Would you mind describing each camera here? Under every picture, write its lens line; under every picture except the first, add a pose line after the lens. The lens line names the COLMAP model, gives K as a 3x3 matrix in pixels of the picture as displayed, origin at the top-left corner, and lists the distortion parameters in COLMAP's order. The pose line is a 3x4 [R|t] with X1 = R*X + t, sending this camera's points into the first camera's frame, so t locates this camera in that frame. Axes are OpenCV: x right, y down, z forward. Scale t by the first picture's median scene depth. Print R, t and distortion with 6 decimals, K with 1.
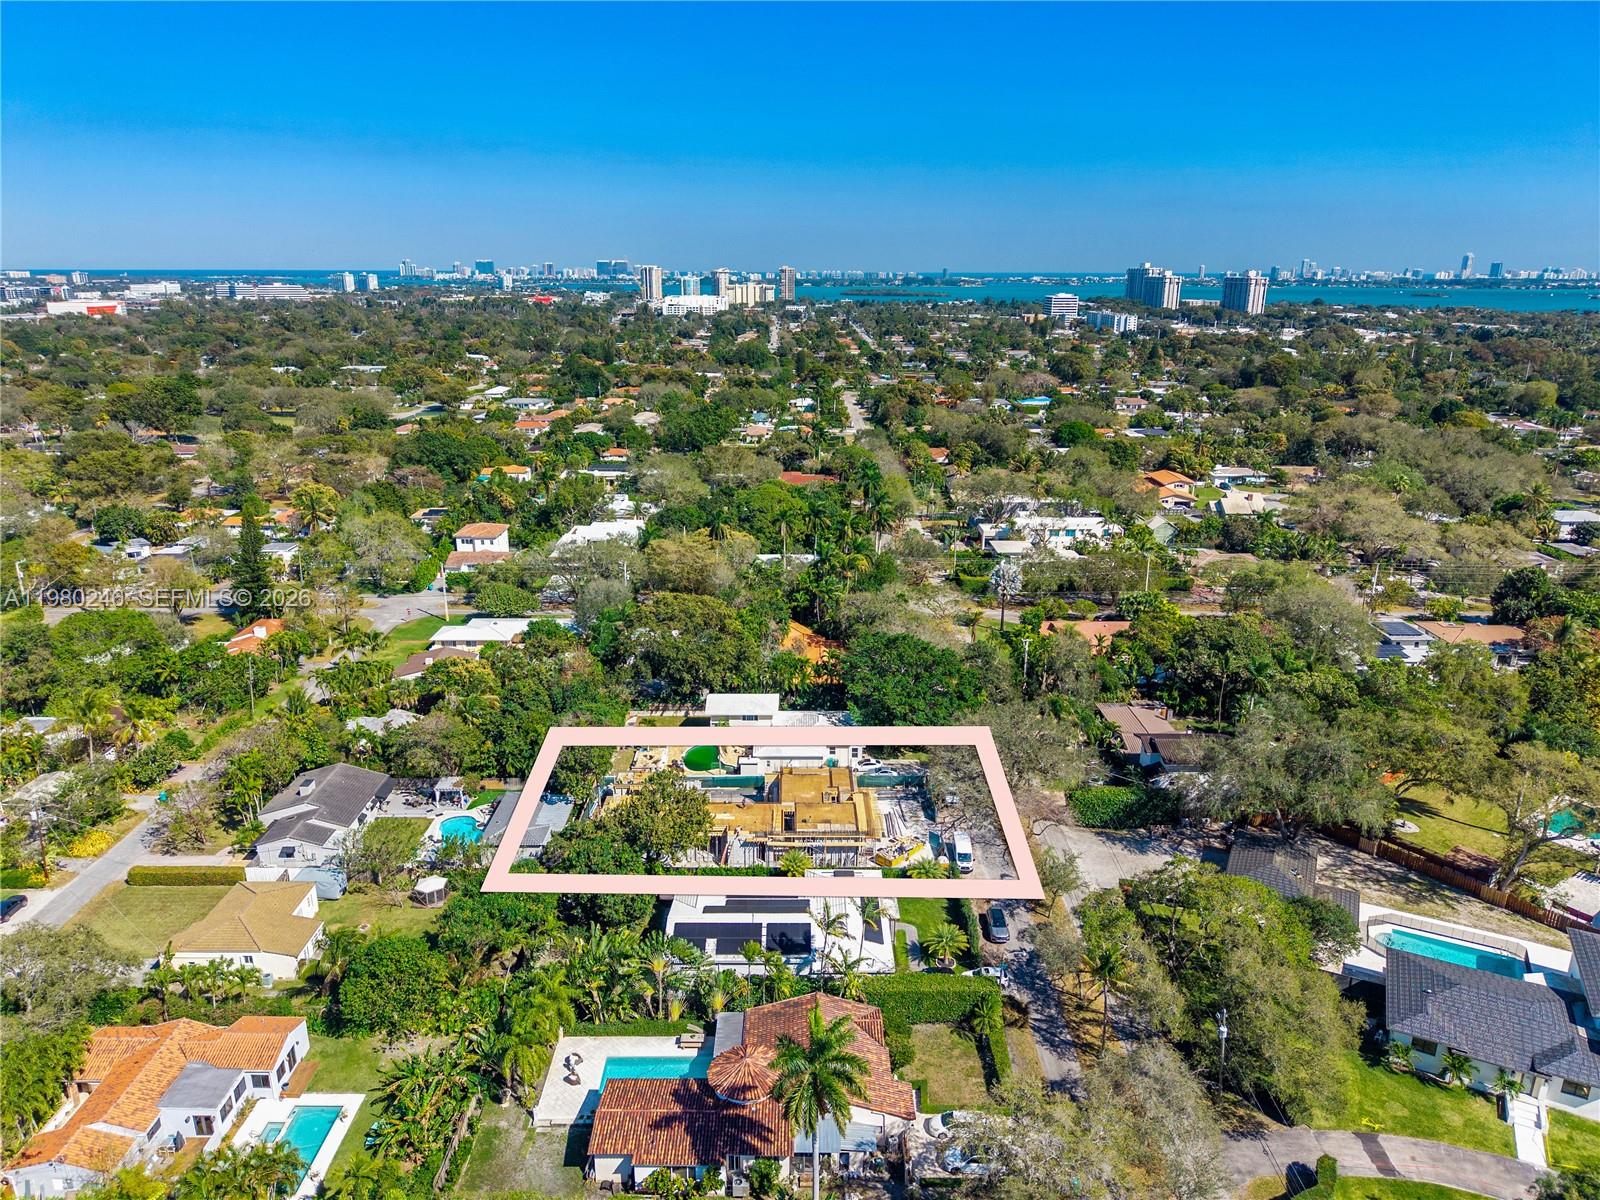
lens RADIAL K [[1065.7, 0, 800.0], [0, 1065.7, 600.0], [0, 0, 1]] dist [0.004955, 0.000828]
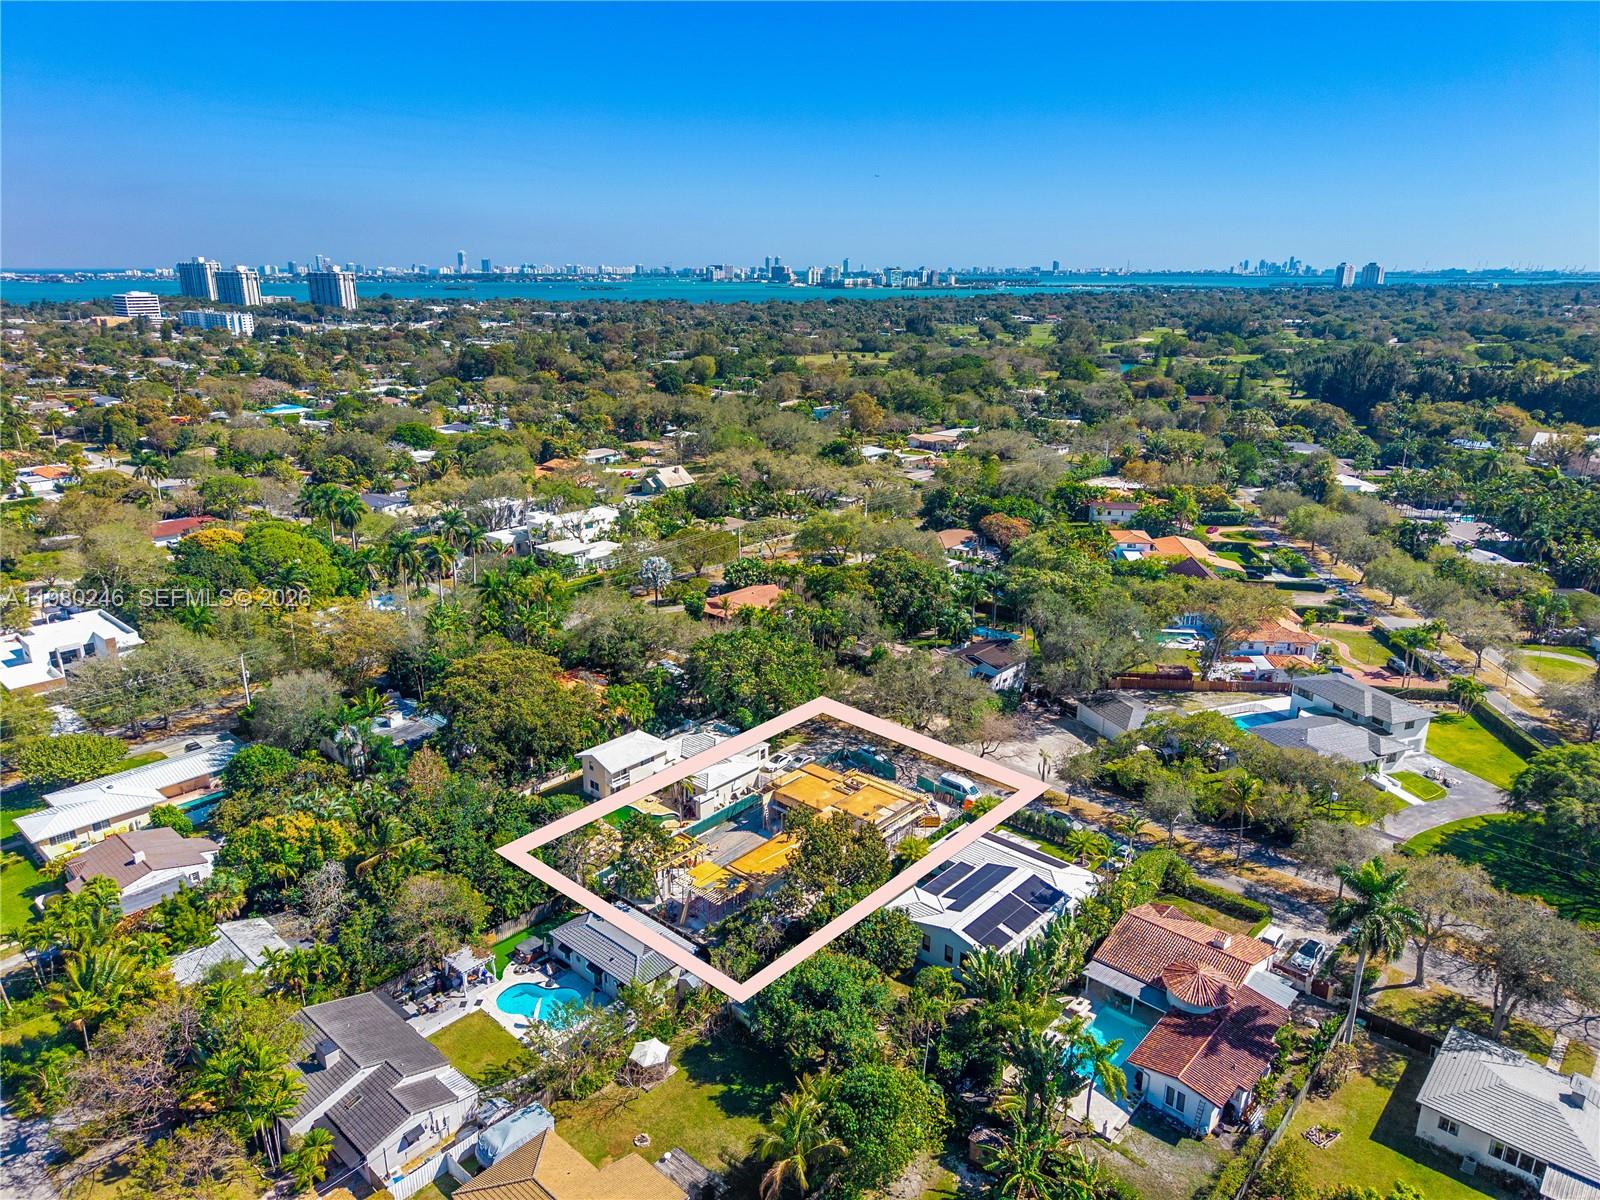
lens RADIAL K [[1065.7, 0, 800.0], [0, 1065.7, 600.0], [0, 0, 1]] dist [0.004955, 0.000828]
pose [[0.669728, -0.223057, 0.708315, -0.352868], [0.220305, 0.970562, 0.097338, -0.049652], [-0.709176, 0.090855, 0.699153, 0.166278]]
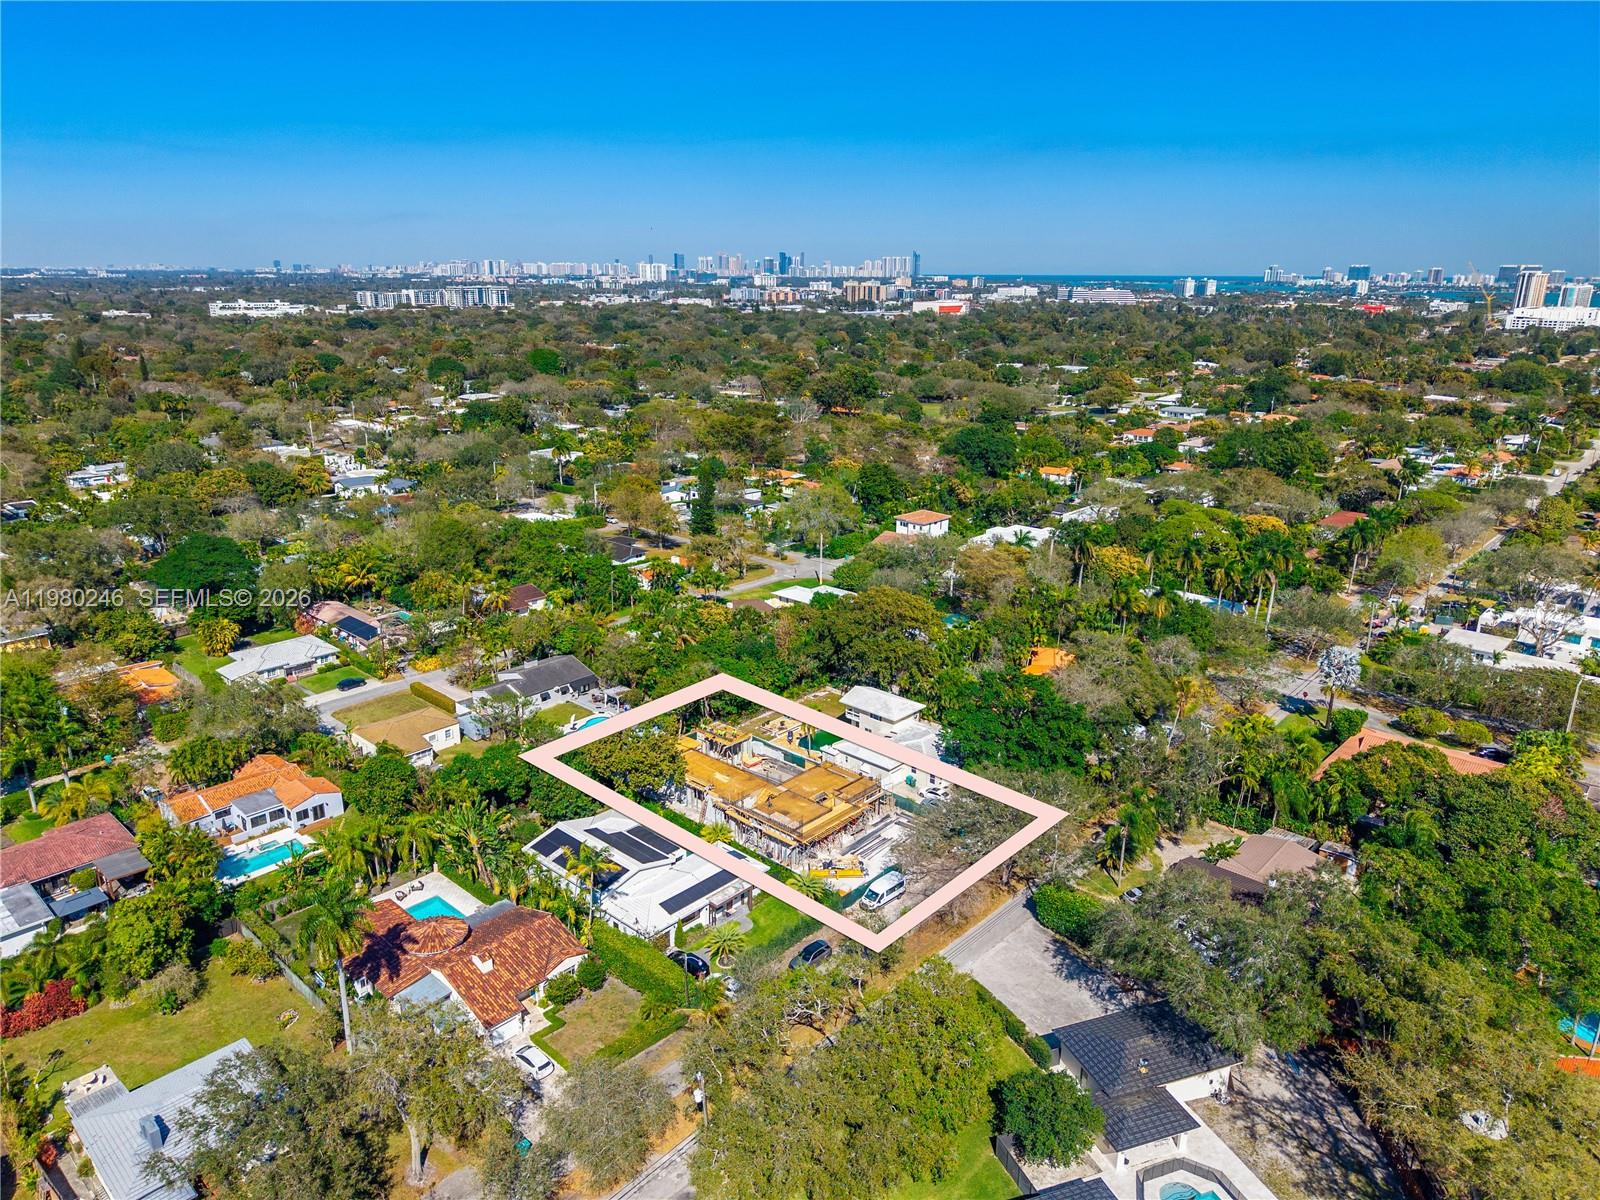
lens RADIAL K [[1065.7, 0, 800.0], [0, 1065.7, 600.0], [0, 0, 1]] dist [0.004955, 0.000828]
pose [[0.735638, 0.201305, -0.646771, 0.332245], [-0.204466, 0.976273, 0.071301, -0.034883], [0.645779, 0.079791, 0.759344, 0.106824]]
